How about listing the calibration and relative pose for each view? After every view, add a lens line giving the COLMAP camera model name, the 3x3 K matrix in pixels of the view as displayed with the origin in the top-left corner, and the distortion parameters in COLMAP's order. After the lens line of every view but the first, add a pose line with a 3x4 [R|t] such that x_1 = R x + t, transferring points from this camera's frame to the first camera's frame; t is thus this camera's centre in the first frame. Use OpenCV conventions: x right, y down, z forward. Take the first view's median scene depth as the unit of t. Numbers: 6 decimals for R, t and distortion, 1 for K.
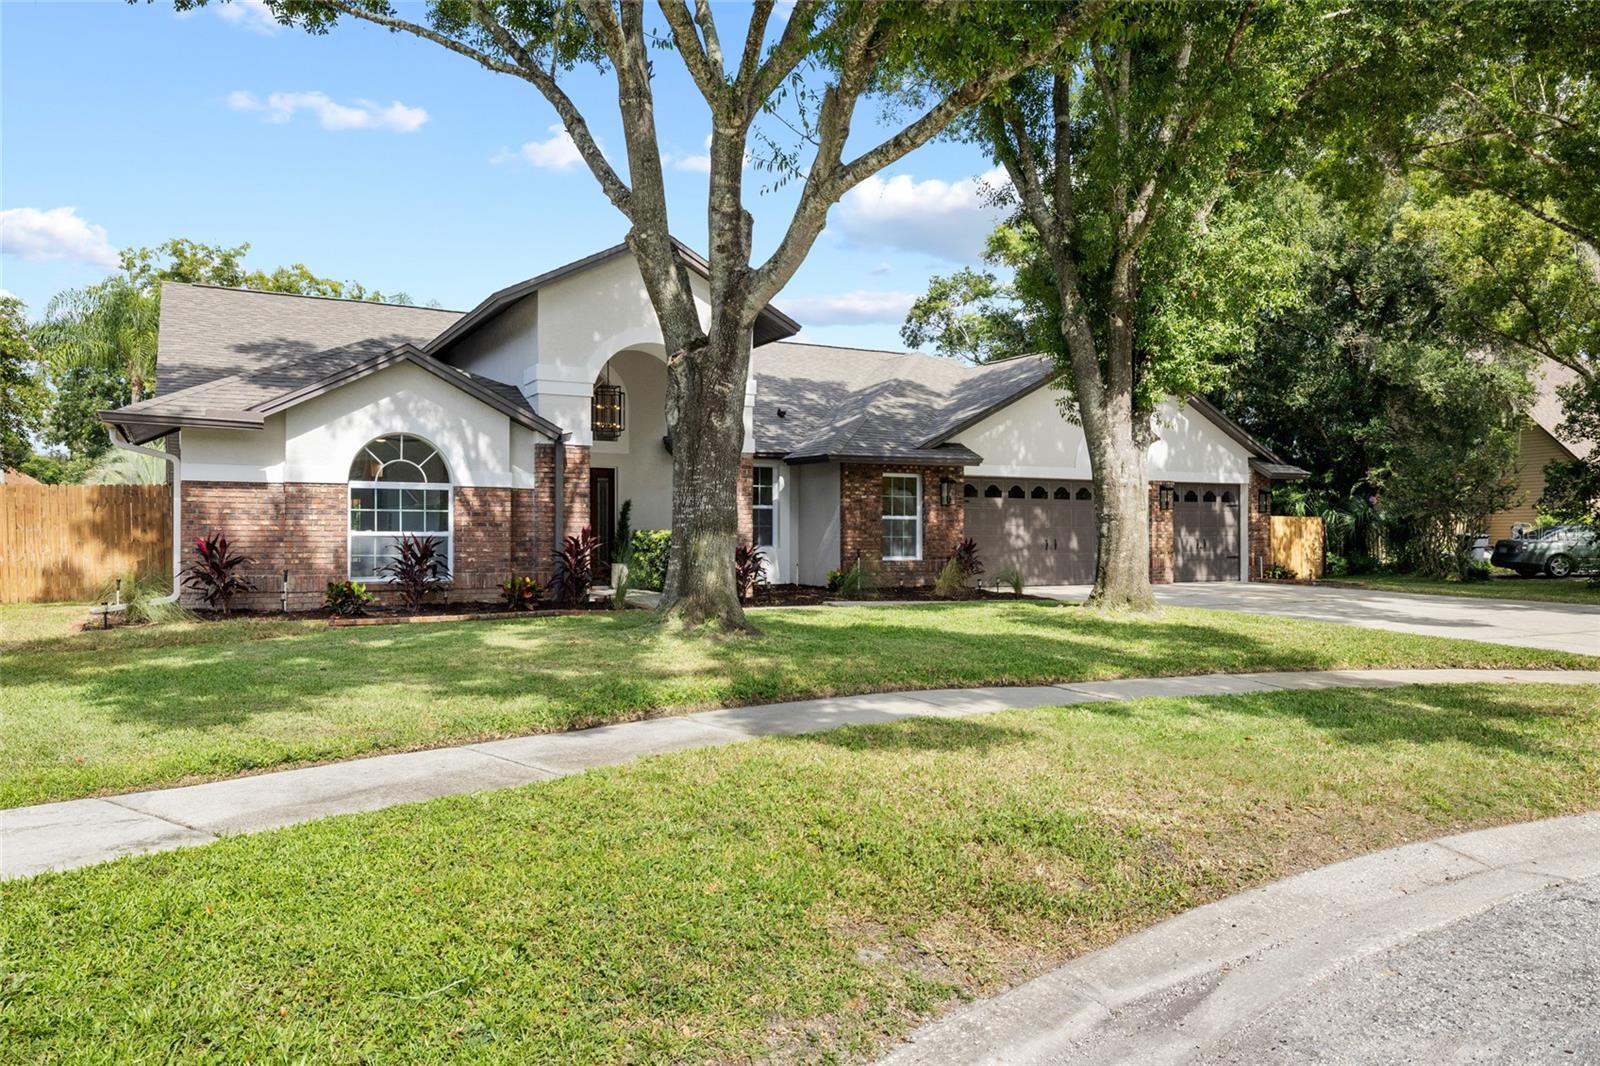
lens RADIAL K [[1083.7, 0, 800.0], [0, 1083.7, 533.0], [0, 0, 1]] dist [-0.000075, -0.000012]
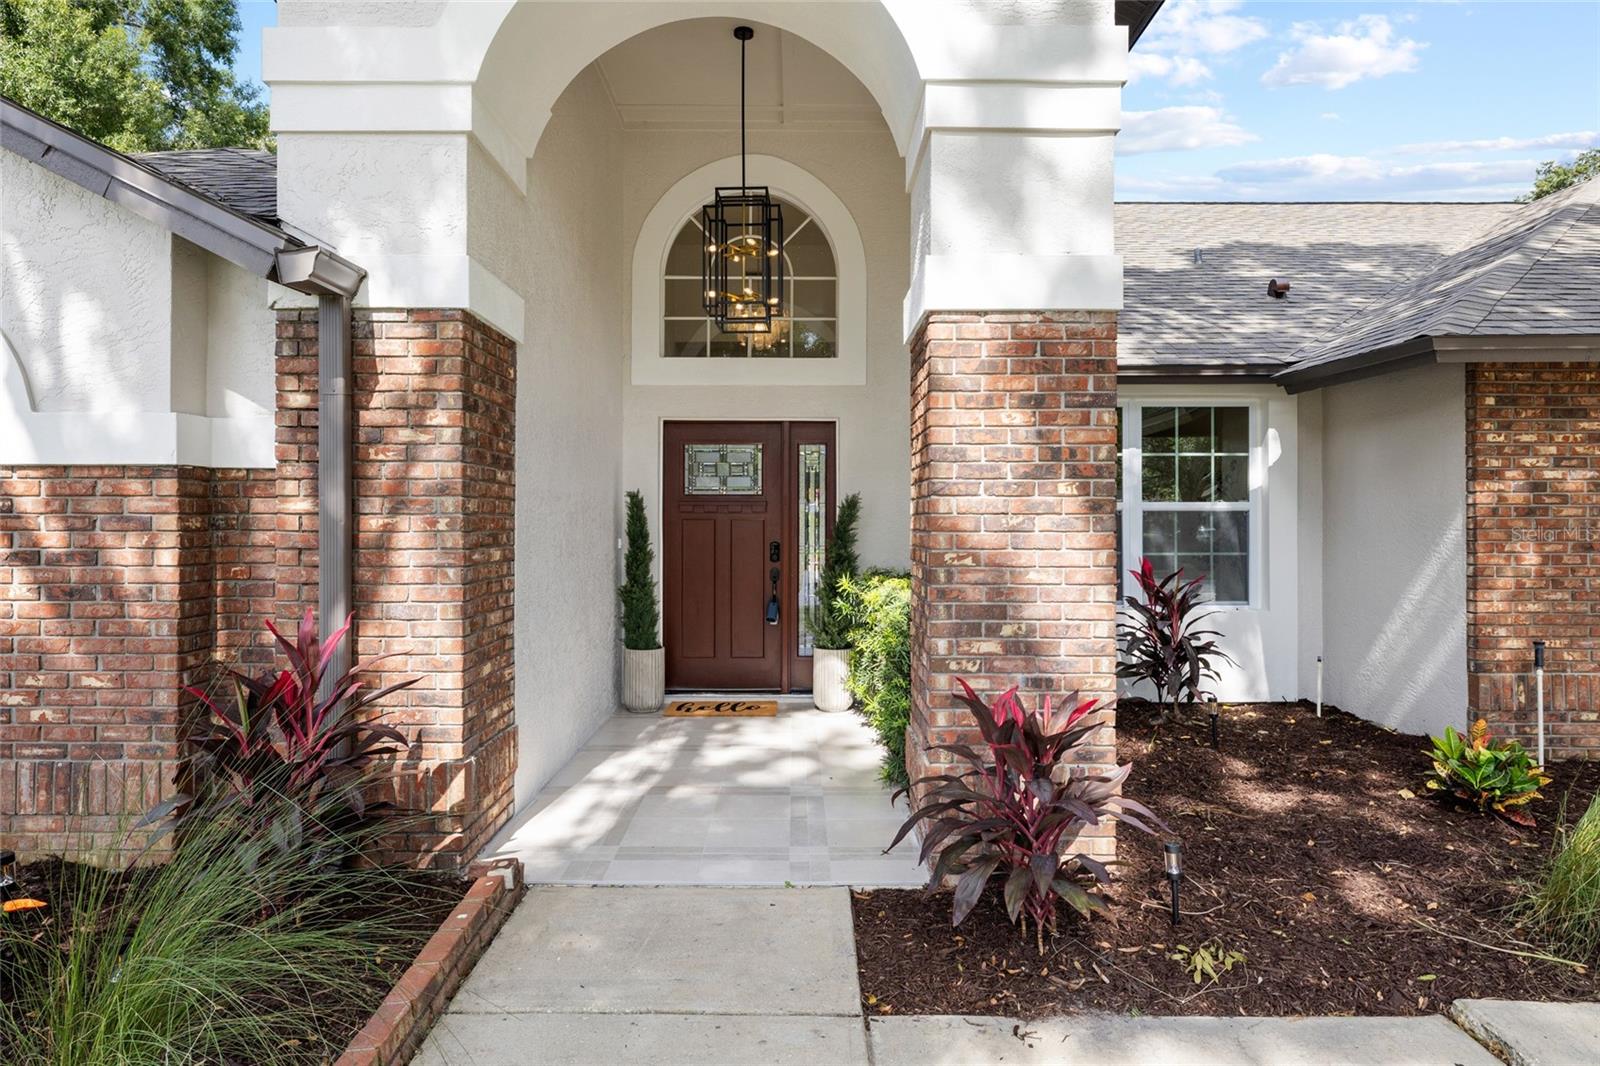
lens RADIAL K [[957.4, 0, 800.0], [0, 957.4, 533.0], [0, 0, 1]] dist [-0.000420, -0.001067]
pose [[0.875579, 0.003350, -0.483064, 0.000762], [0.003289, 0.999911, 0.012895, -0.020297], [0.483065, -0.012880, 0.875490, 0.647493]]
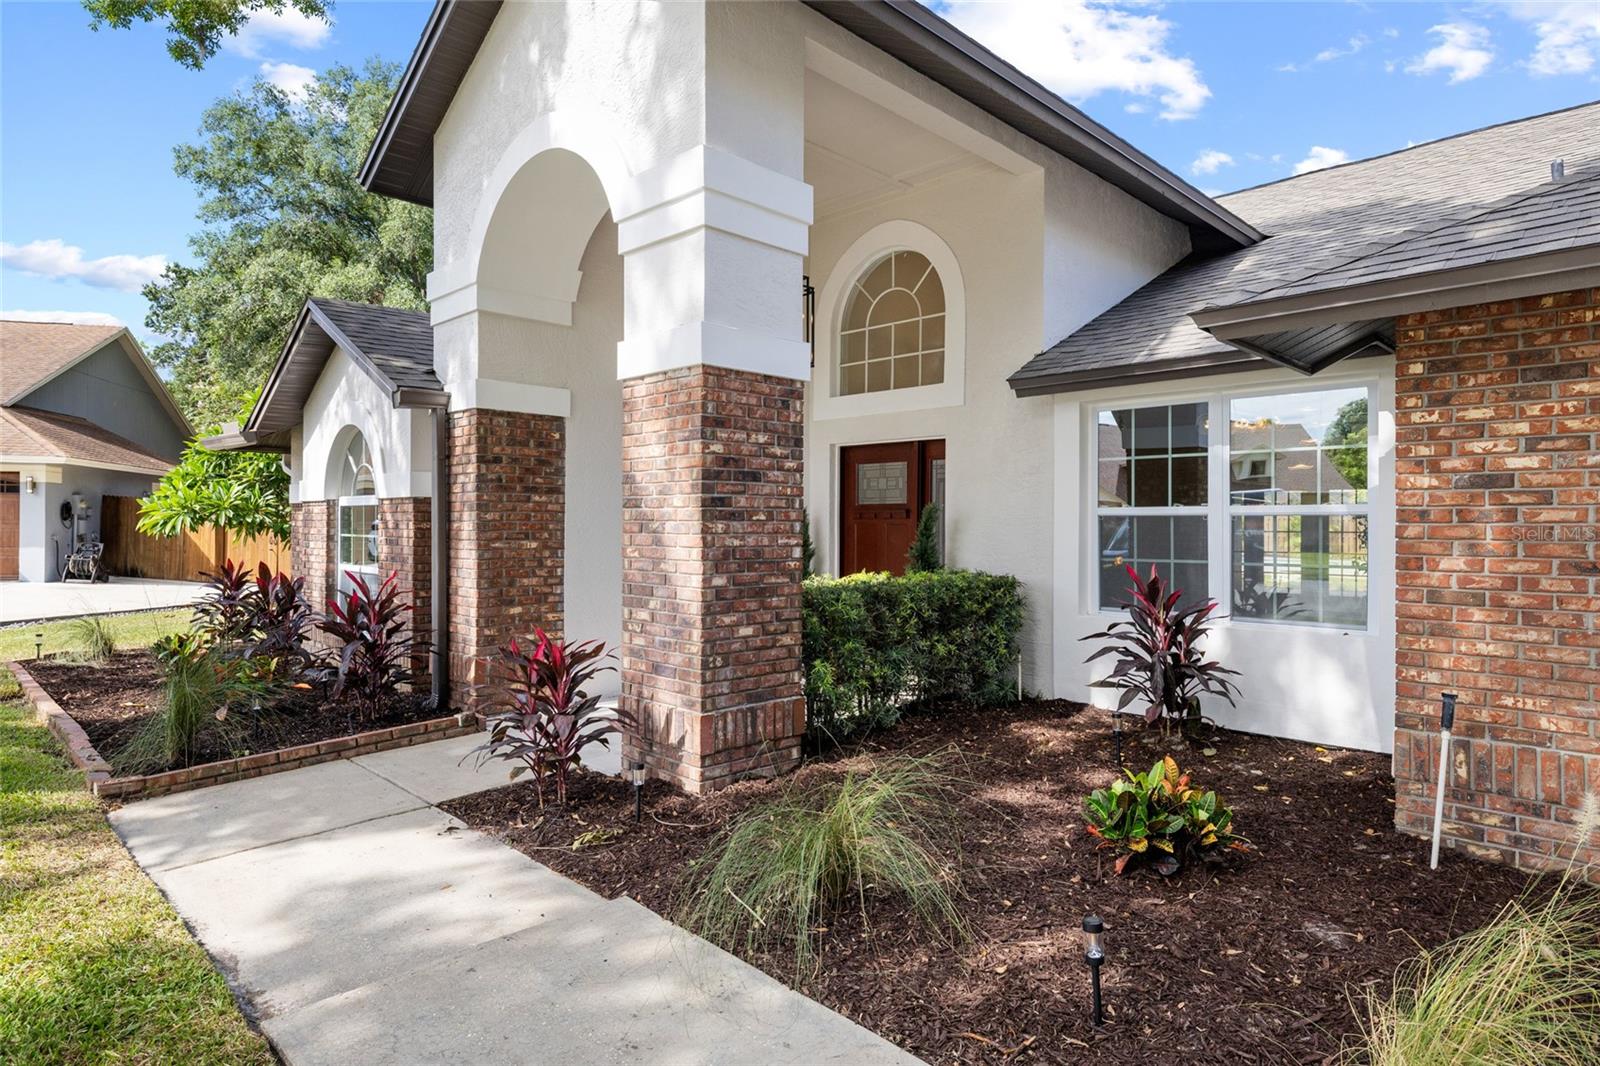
lens RADIAL K [[894.5, 0, 800.0], [0, 894.5, 533.0], [0, 0, 1]] dist [-0.003161, 0.000207]
pose [[0.274336, 0.008424, -0.961597, 0.197081], [0.000206, 0.999961, 0.008819, -0.020217], [0.961634, -0.002617, 0.274324, 0.807941]]
